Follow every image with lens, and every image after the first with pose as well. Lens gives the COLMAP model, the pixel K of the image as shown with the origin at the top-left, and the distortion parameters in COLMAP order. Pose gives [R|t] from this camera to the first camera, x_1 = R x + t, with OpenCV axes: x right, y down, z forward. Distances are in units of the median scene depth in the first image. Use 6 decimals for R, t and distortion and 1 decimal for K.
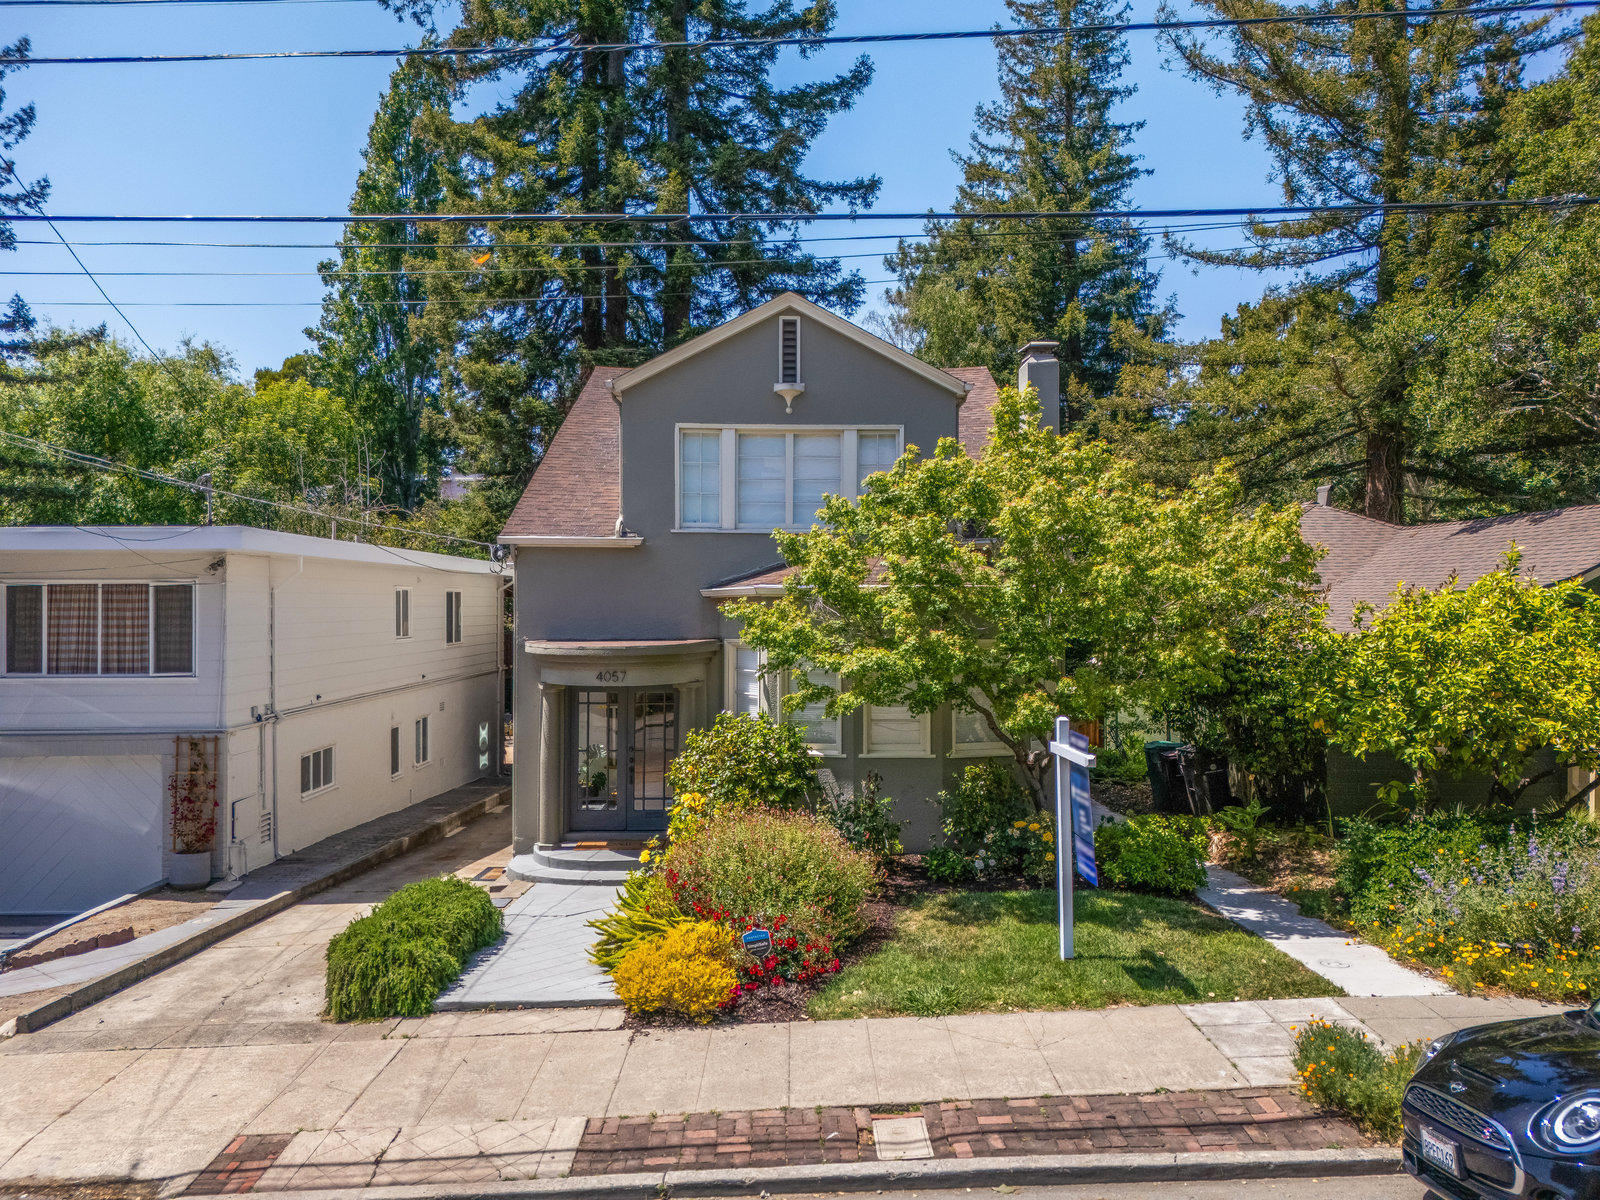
lens RADIAL K [[1170.2, 0, 800.0], [0, 1170.2, 600.0], [0, 0, 1]] dist [0.056884, -0.048065]
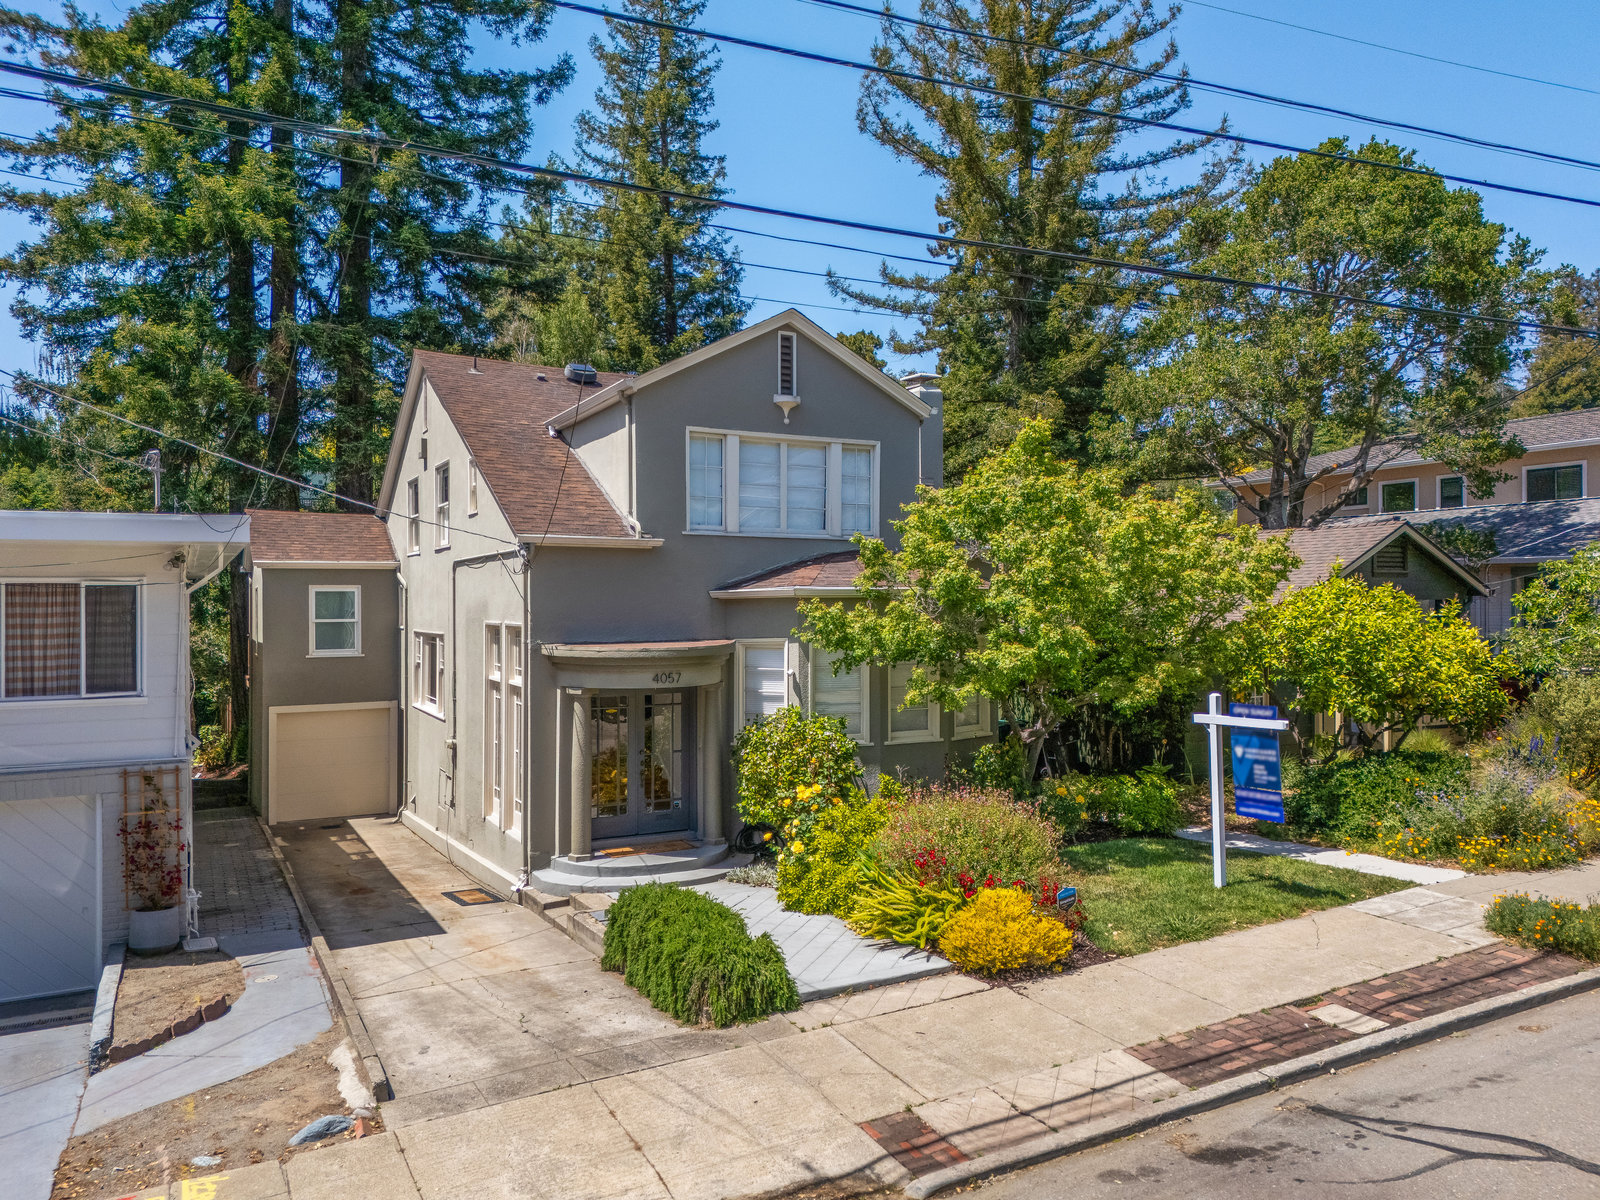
lens RADIAL K [[1170.2, 0, 800.0], [0, 1170.2, 600.0], [0, 0, 1]] dist [0.056884, -0.048065]
pose [[0.892036, -0.002674, 0.451955, -0.517788], [0.003954, 0.999990, -0.001888, 0.001180], [-0.451946, 0.003471, 0.892038, 0.060884]]
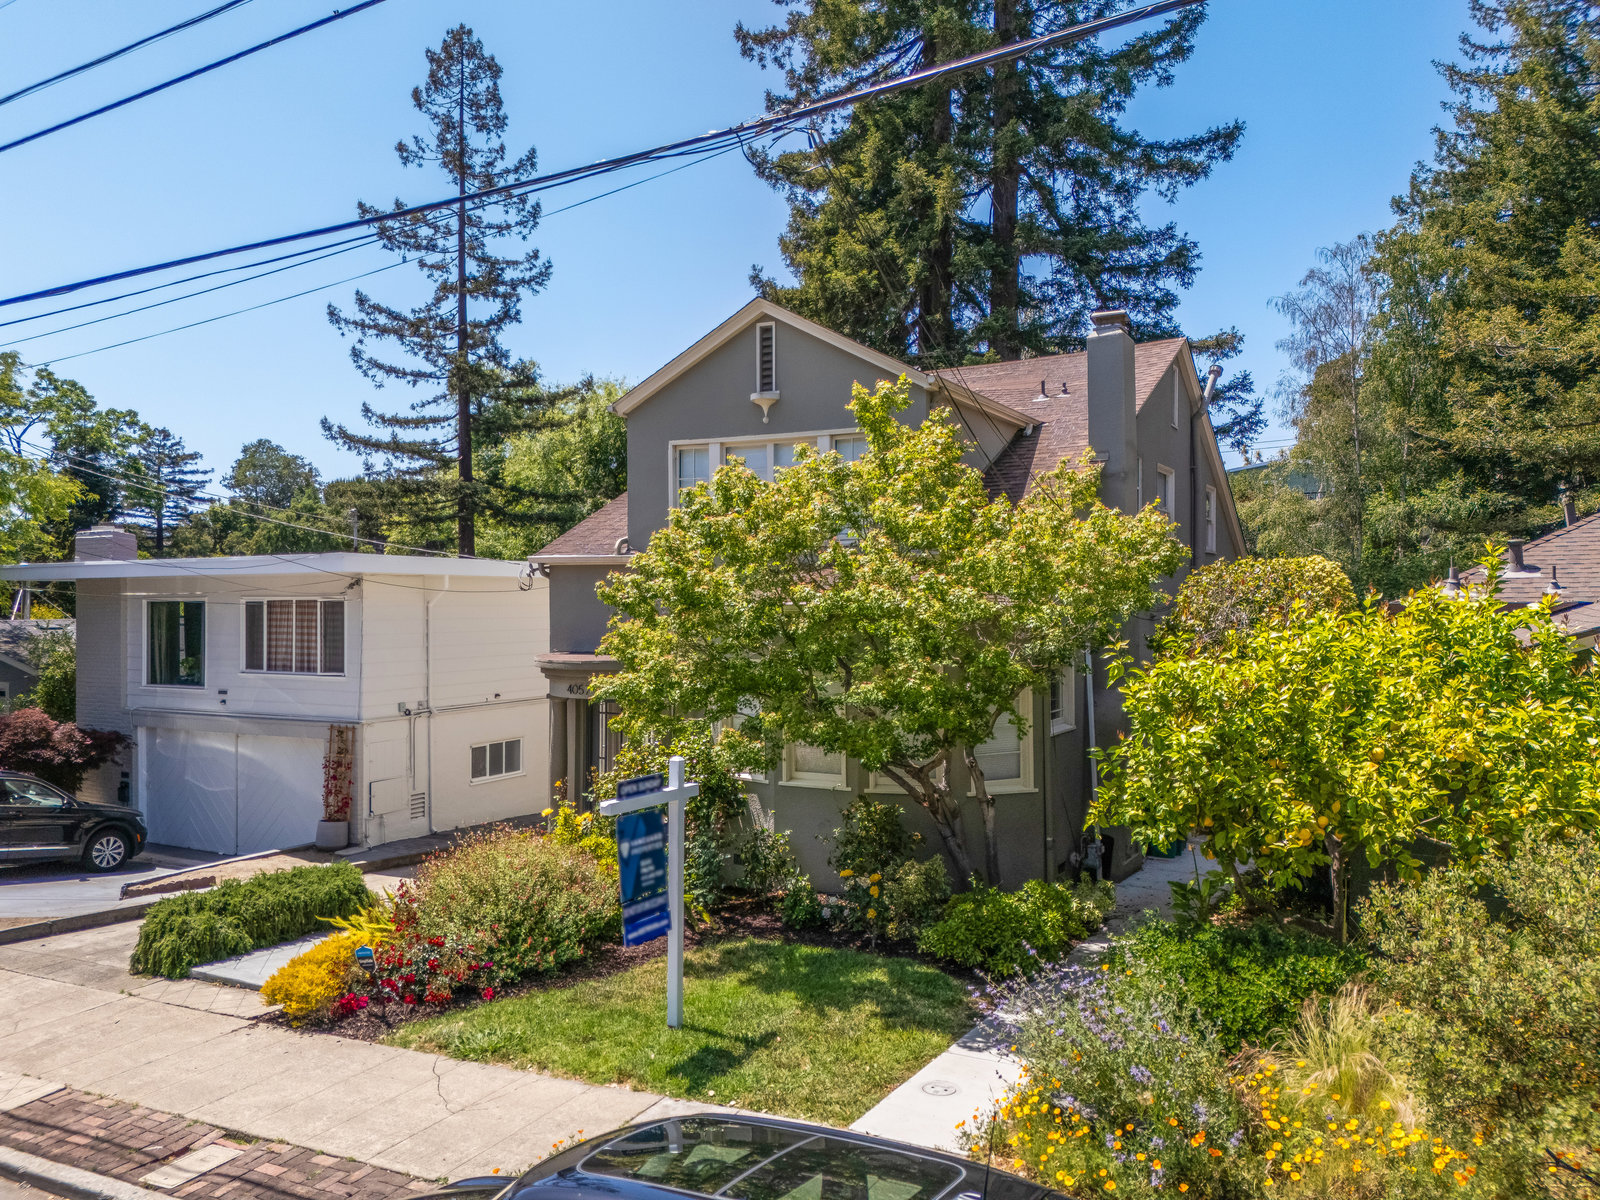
lens RADIAL K [[1170.2, 0, 800.0], [0, 1170.2, 600.0], [0, 0, 1]] dist [0.056884, -0.048065]
pose [[0.875452, -0.000927, -0.483305, 0.526060], [0.002283, 0.999995, 0.002218, -0.016565], [0.483300, -0.003045, 0.875449, 0.181383]]
